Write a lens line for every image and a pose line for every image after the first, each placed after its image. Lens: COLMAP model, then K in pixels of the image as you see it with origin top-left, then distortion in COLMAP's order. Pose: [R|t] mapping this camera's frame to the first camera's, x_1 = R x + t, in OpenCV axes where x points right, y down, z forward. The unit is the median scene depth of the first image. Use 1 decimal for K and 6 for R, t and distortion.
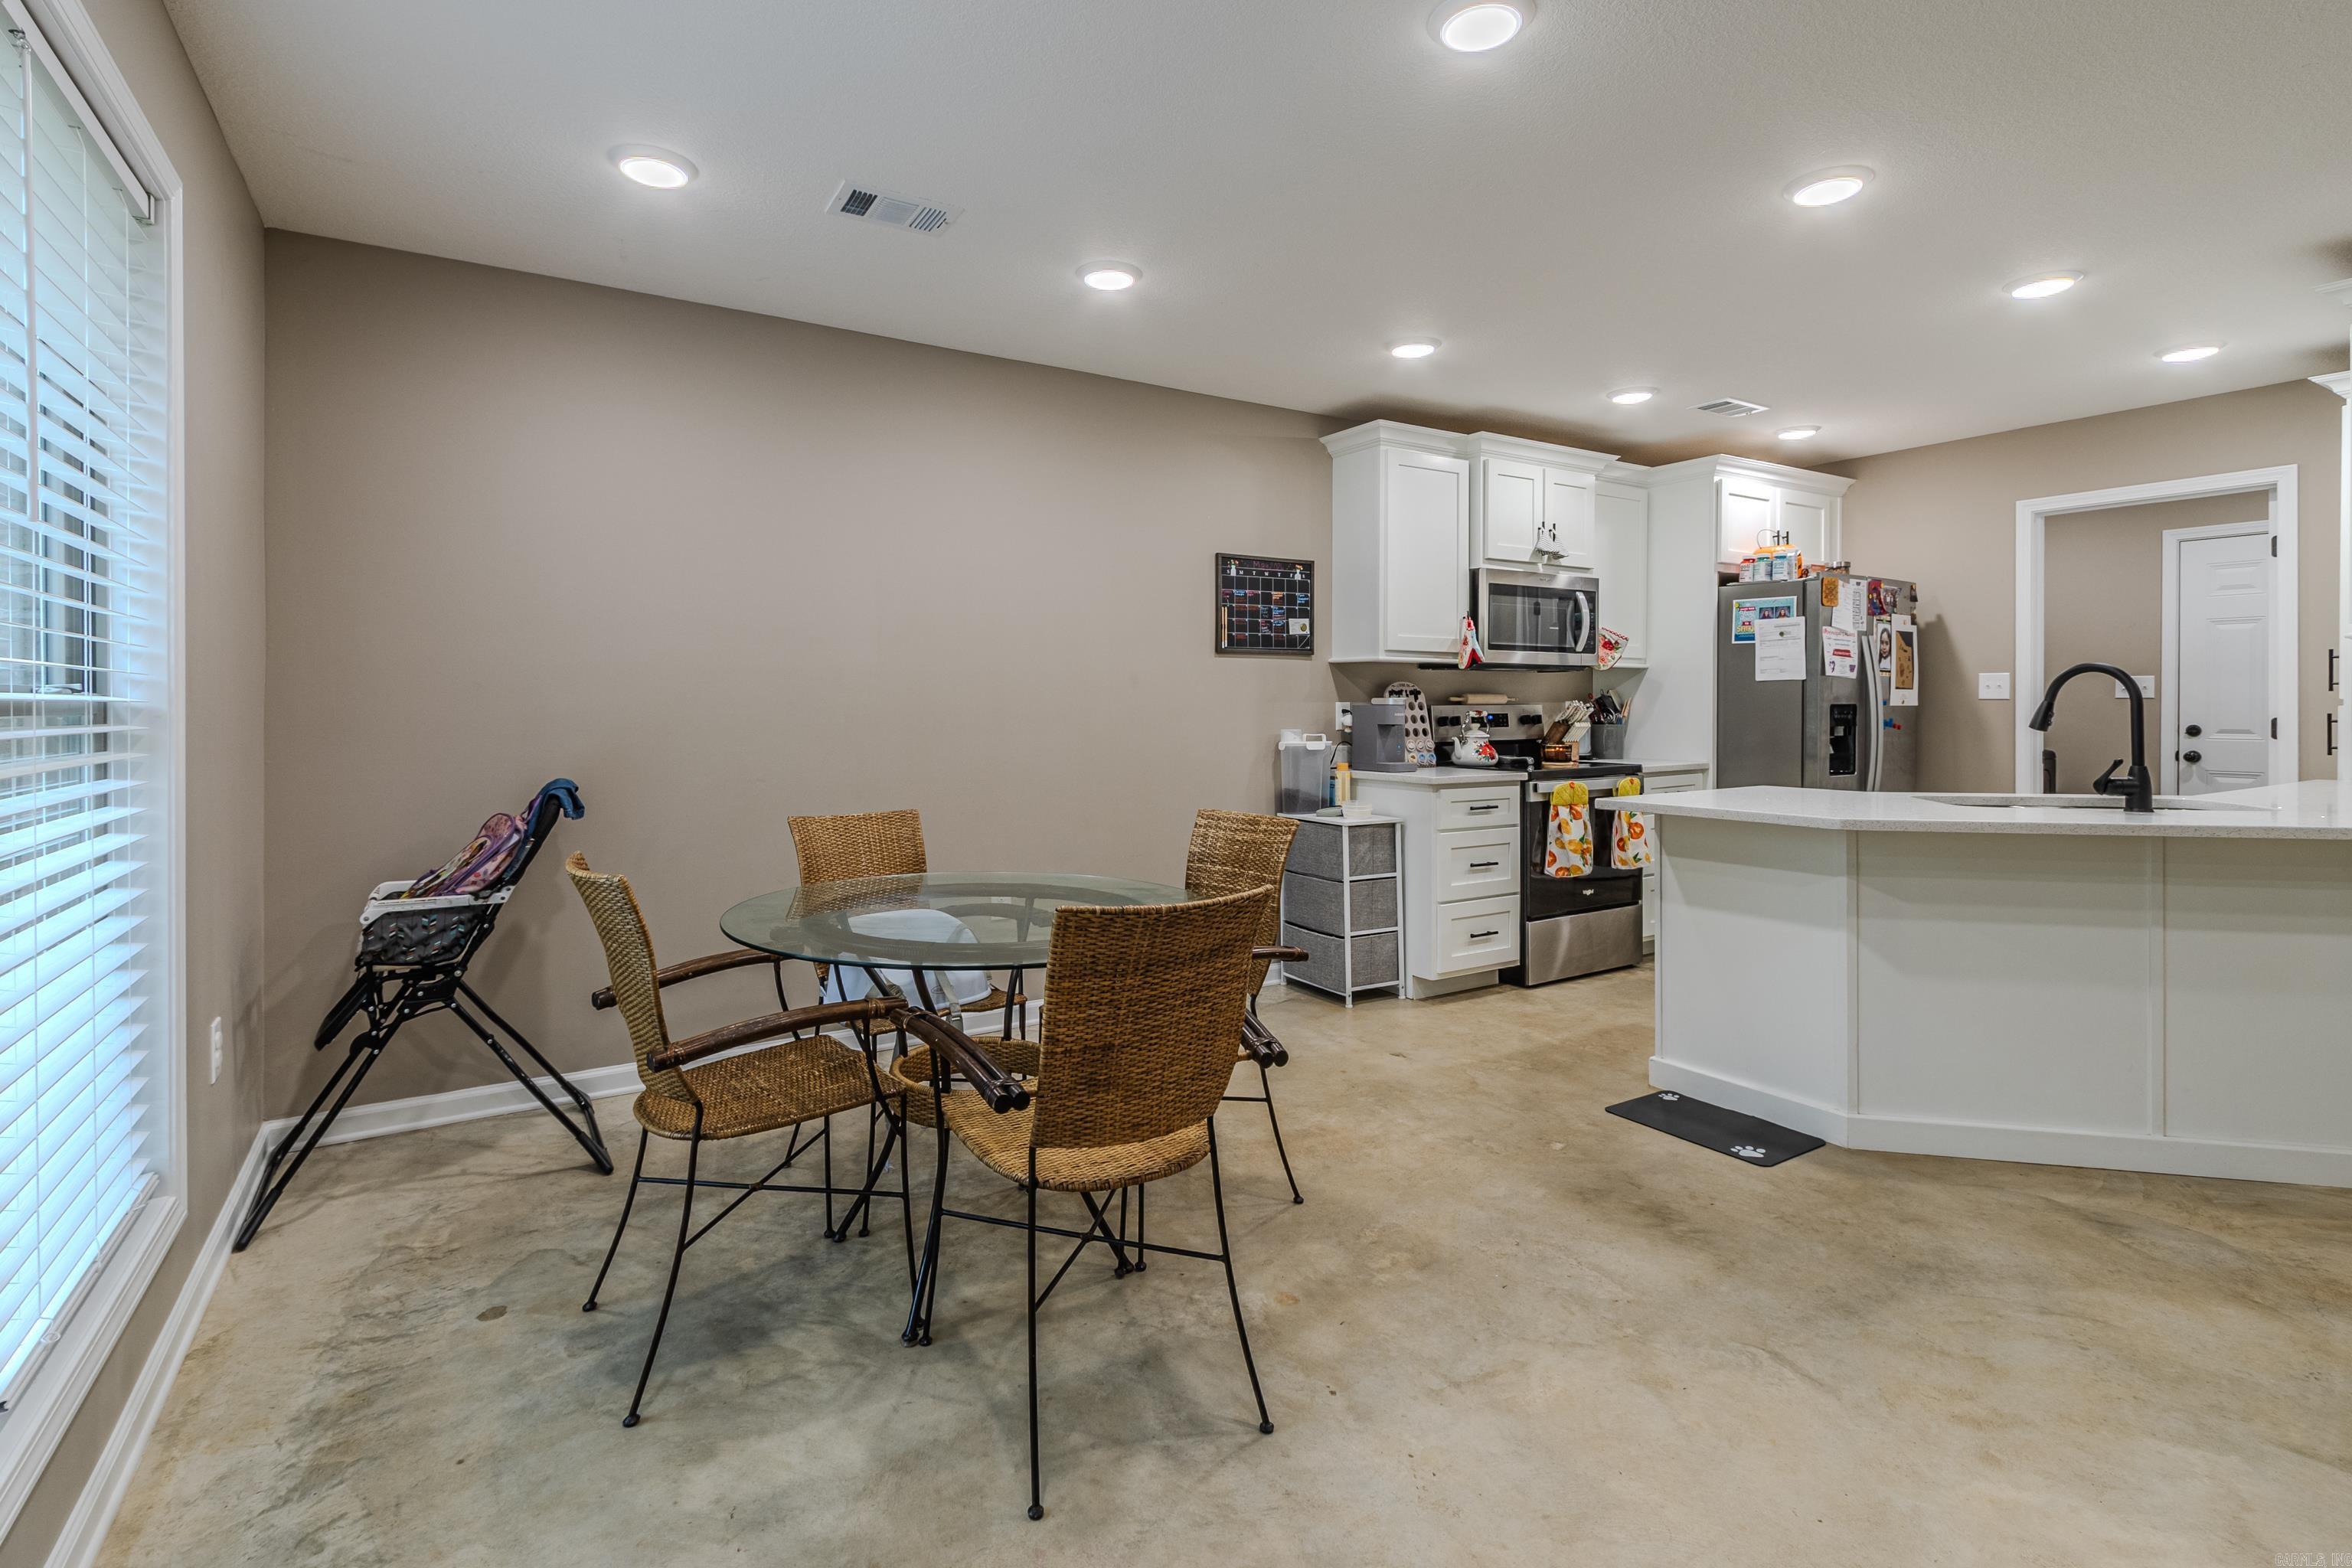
lens RADIAL K [[1100.0, 0, 1163.4], [0, 1100.0, 714.9], [0, 0, 1]] dist [0.005217, -0.002548]
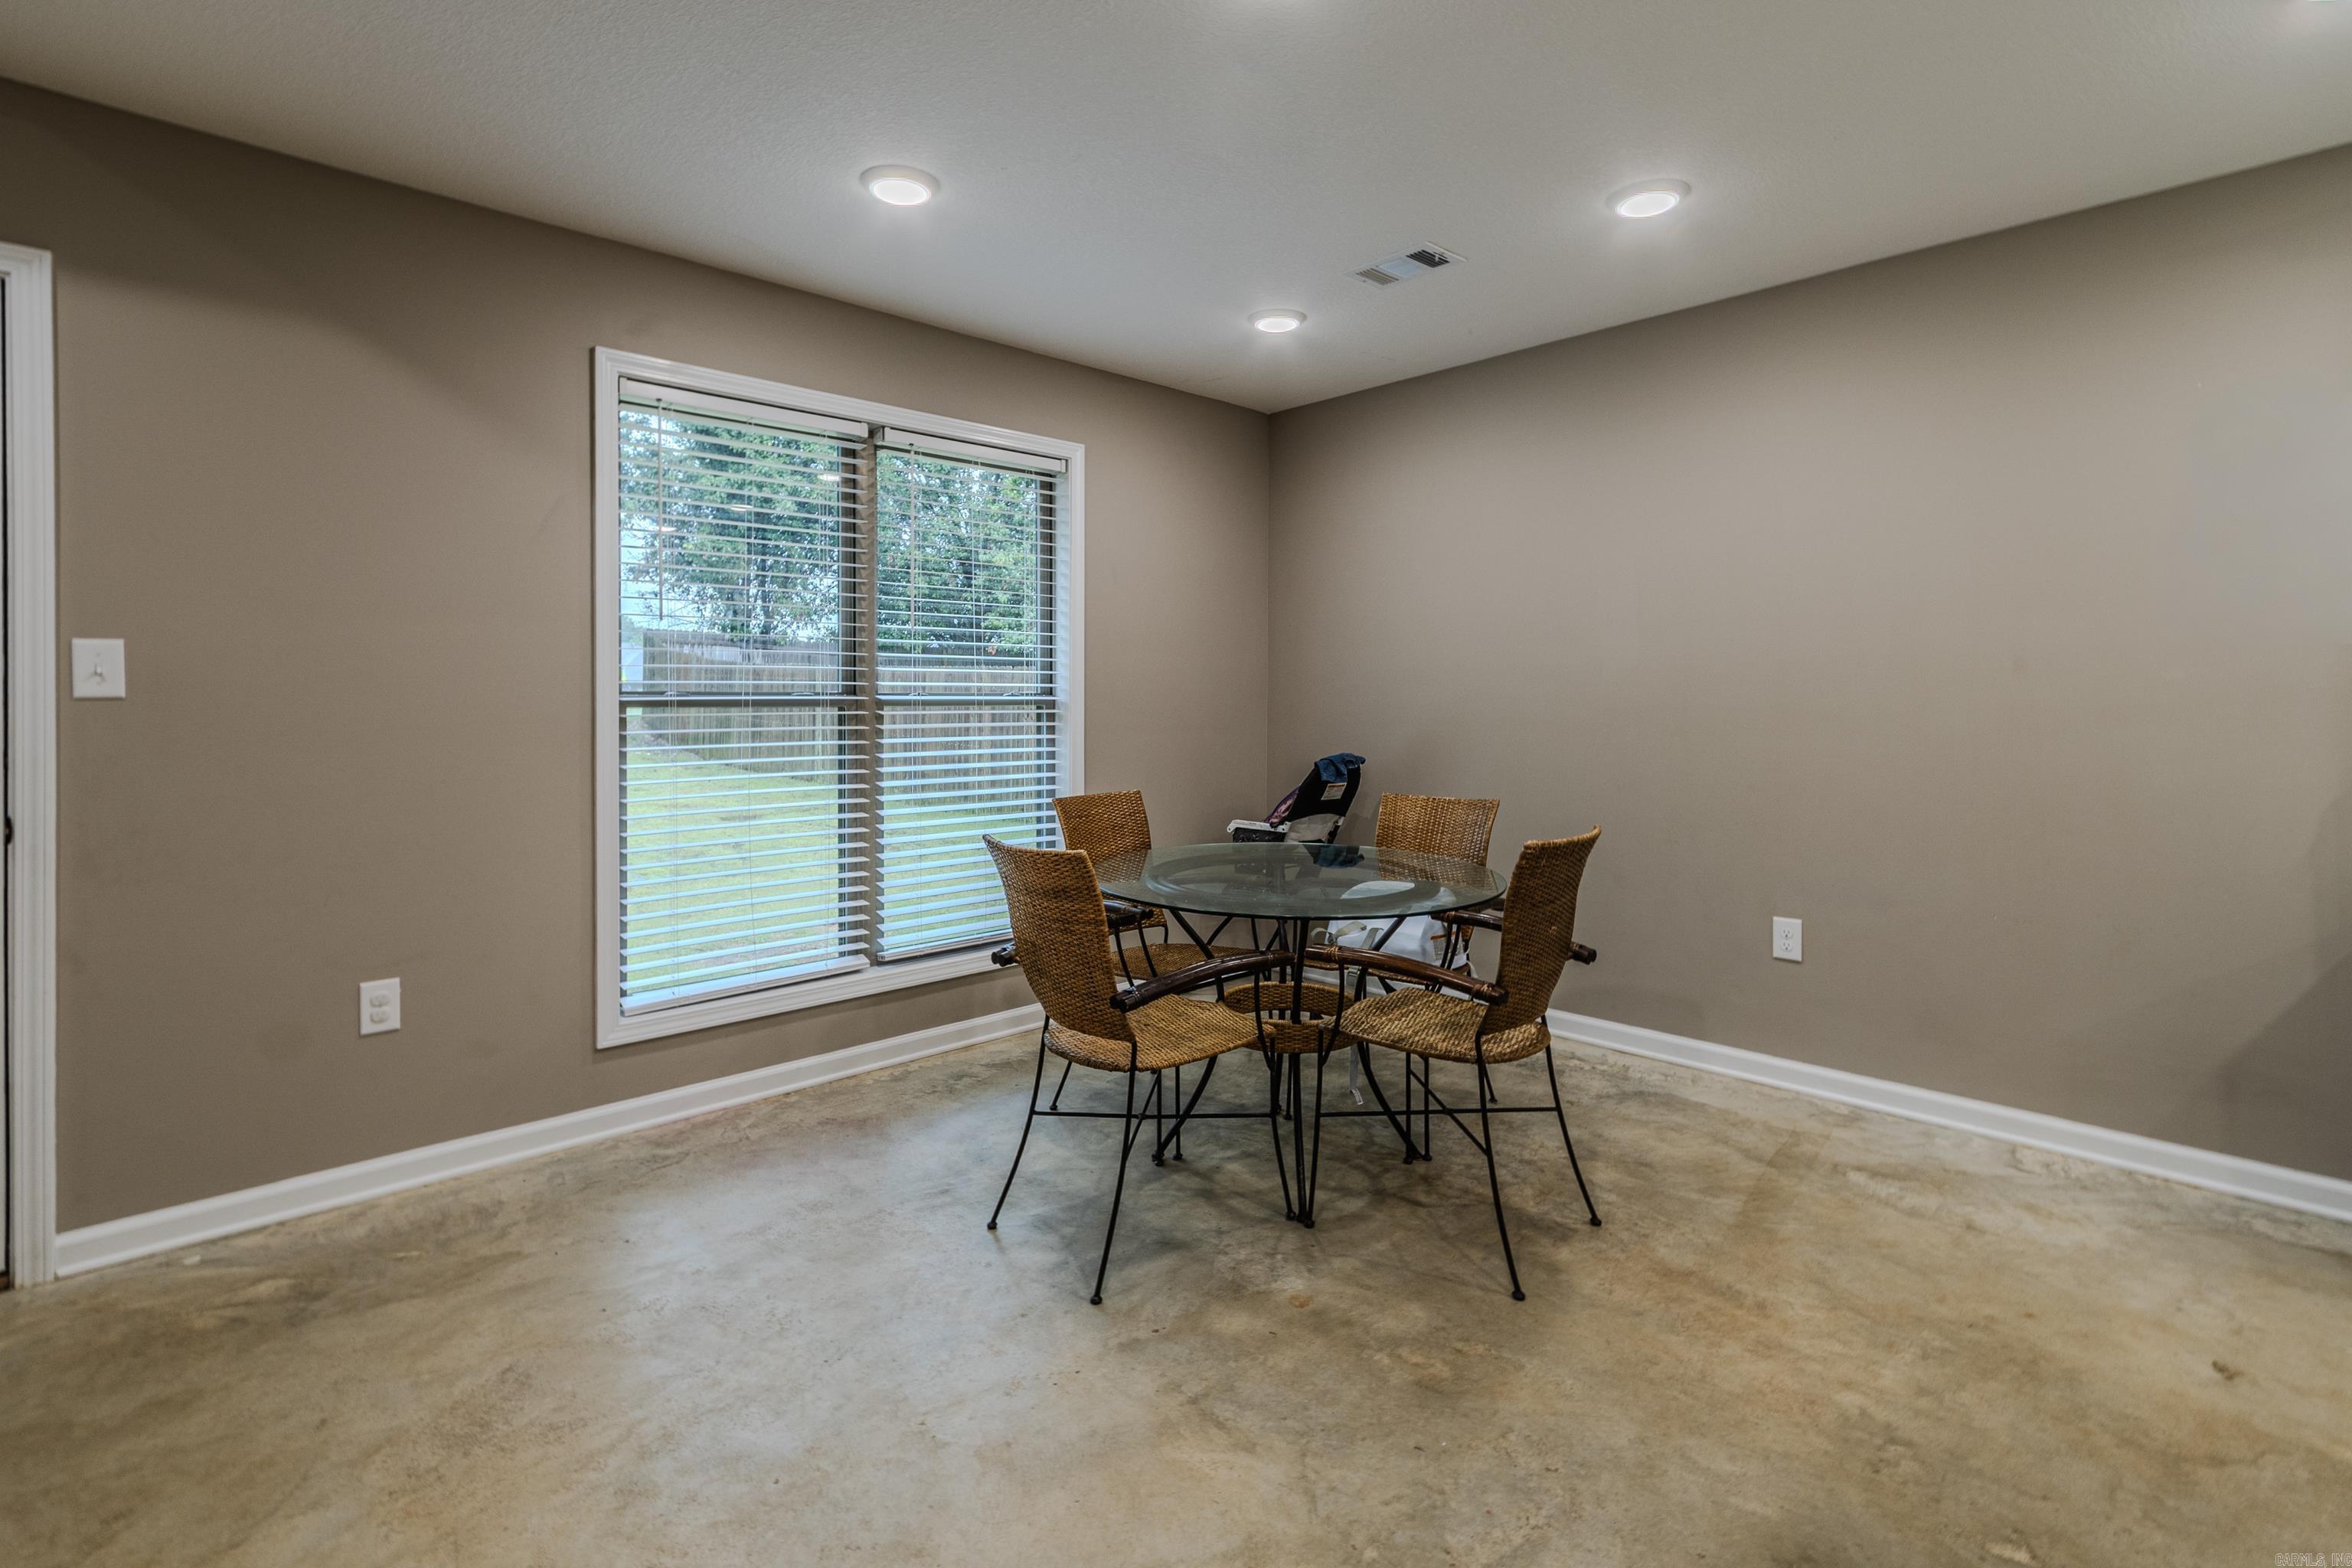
lens RADIAL K [[1100.0, 0, 1162.1], [0, 1100.0, 712.1], [0, 0, 1]] dist [0.005217, -0.002548]
pose [[0.203999, 0.012101, -0.978896, 0.487903], [-0.008449, 0.999908, 0.010600, -0.004772], [0.978935, 0.006108, 0.204082, 0.311317]]
